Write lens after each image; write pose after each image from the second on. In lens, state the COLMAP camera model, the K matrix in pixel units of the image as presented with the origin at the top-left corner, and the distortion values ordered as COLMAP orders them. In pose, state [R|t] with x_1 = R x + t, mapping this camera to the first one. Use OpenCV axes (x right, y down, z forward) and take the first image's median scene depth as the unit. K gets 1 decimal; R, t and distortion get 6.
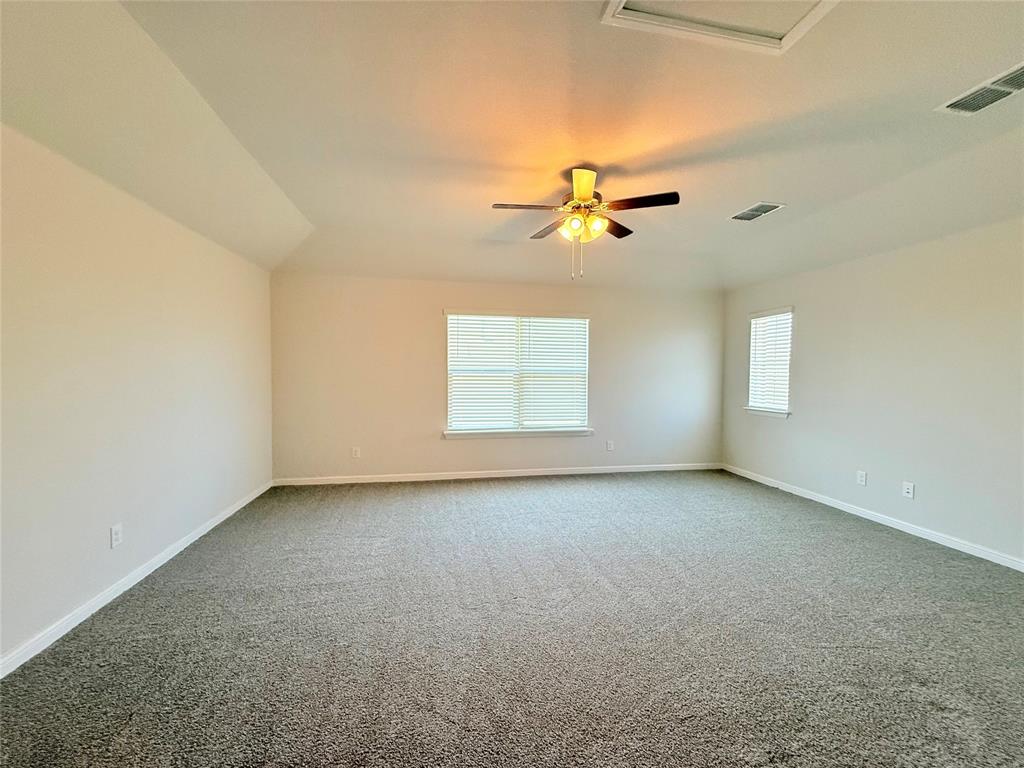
lens RADIAL K [[407.9, 0, 510.0], [0, 407.9, 383.7], [0, 0, 1]] dist [-0.000685, 0.000381]
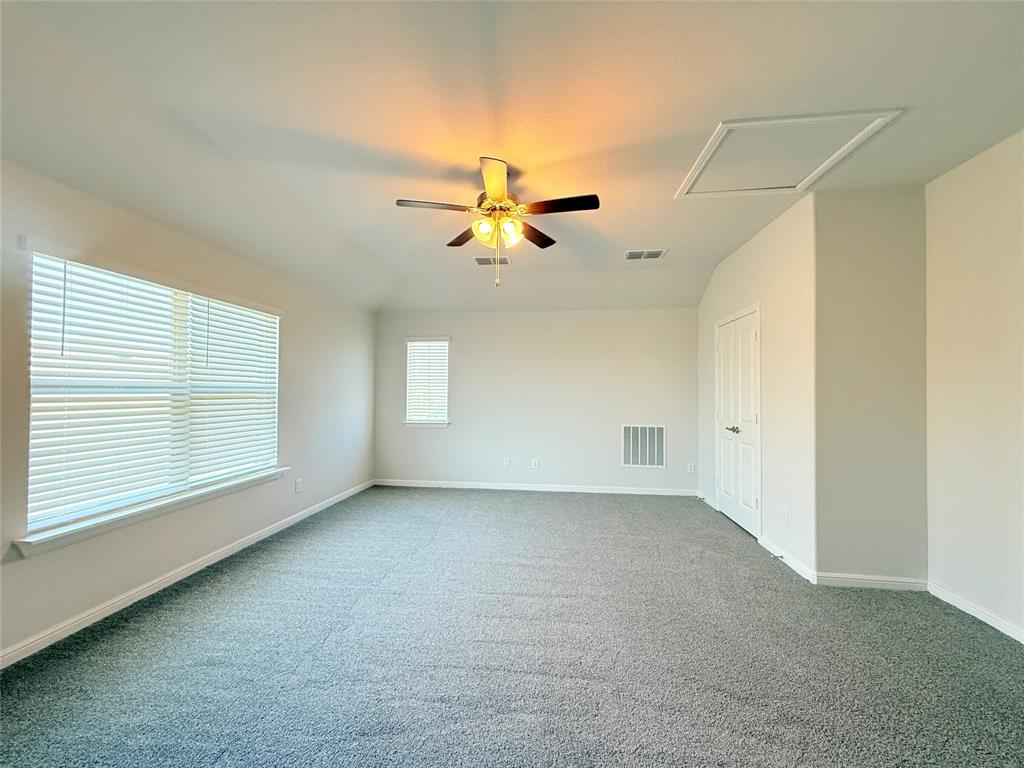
lens RADIAL K [[407.9, 0, 510.0], [0, 407.9, 383.7], [0, 0, 1]] dist [-0.000685, 0.000381]
pose [[0.300253, 0.012697, 0.953775, -0.398495], [0.024722, 0.999472, -0.021088, -0.014259], [-0.953539, 0.029912, 0.299780, 0.417776]]
